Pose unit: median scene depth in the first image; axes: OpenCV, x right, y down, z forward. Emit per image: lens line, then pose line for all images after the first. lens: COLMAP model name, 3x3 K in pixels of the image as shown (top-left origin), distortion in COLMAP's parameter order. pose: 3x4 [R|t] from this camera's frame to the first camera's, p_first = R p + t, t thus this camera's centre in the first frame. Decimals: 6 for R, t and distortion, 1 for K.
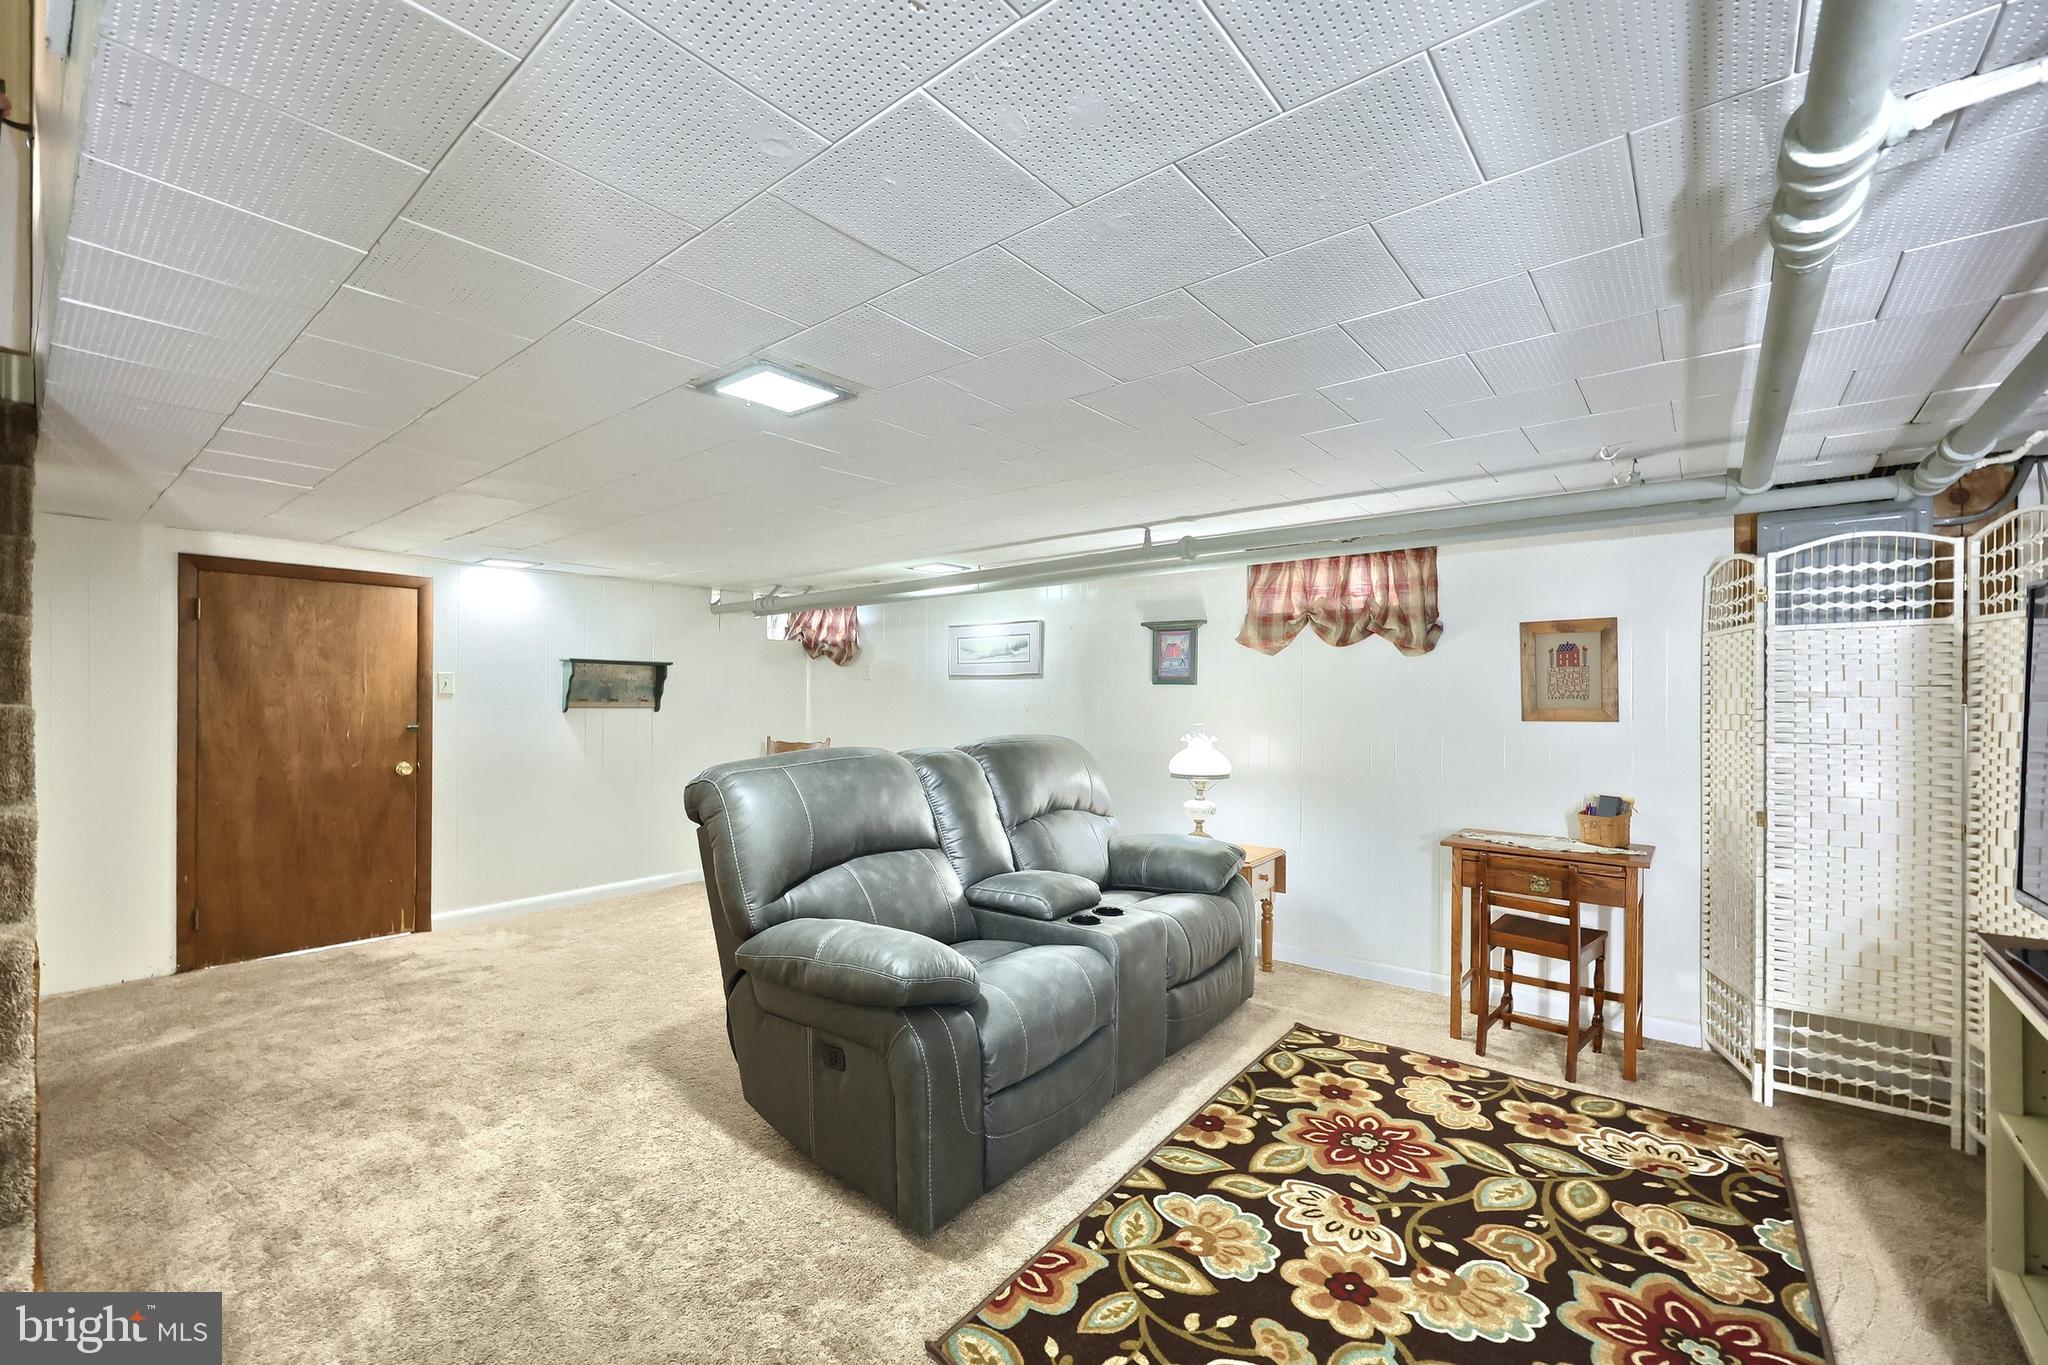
lens RADIAL K [[836.0, 0, 1021.4], [0, 836.0, 687.2], [0, 0, 1]] dist [-0.004638, 0.000373]
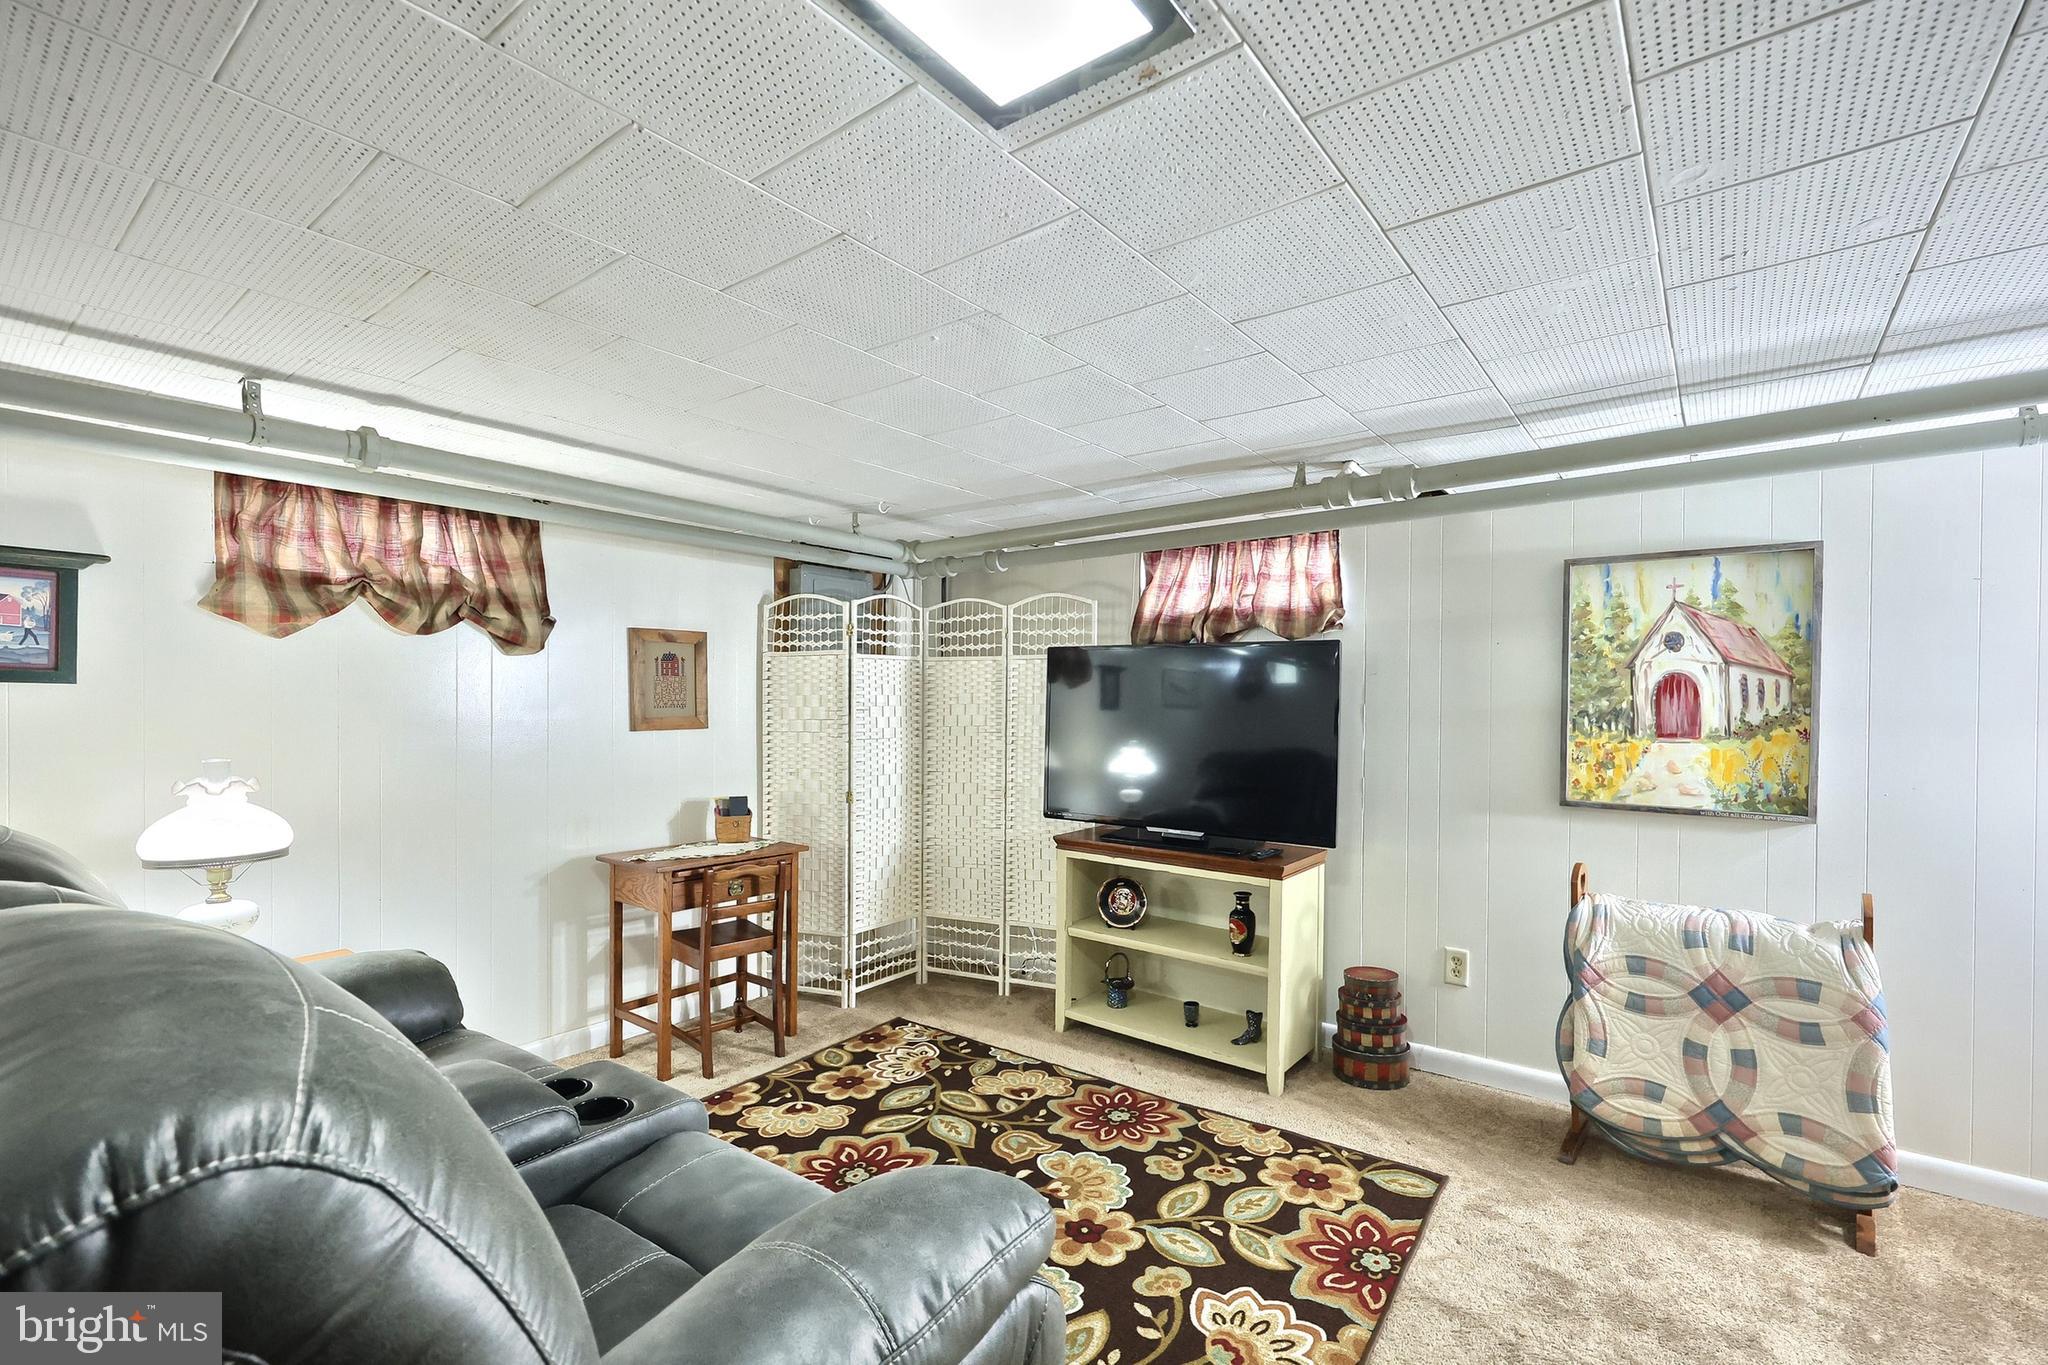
lens RADIAL K [[893.4, 0, 1022.0], [0, 893.4, 702.8], [0, 0, 1]] dist [-0.000949, -0.000151]
pose [[-0.023895, -0.006698, 0.999692, -0.566634], [-0.016528, 0.999844, 0.006304, -0.007866], [-0.999578, -0.016372, -0.024002, 0.772383]]
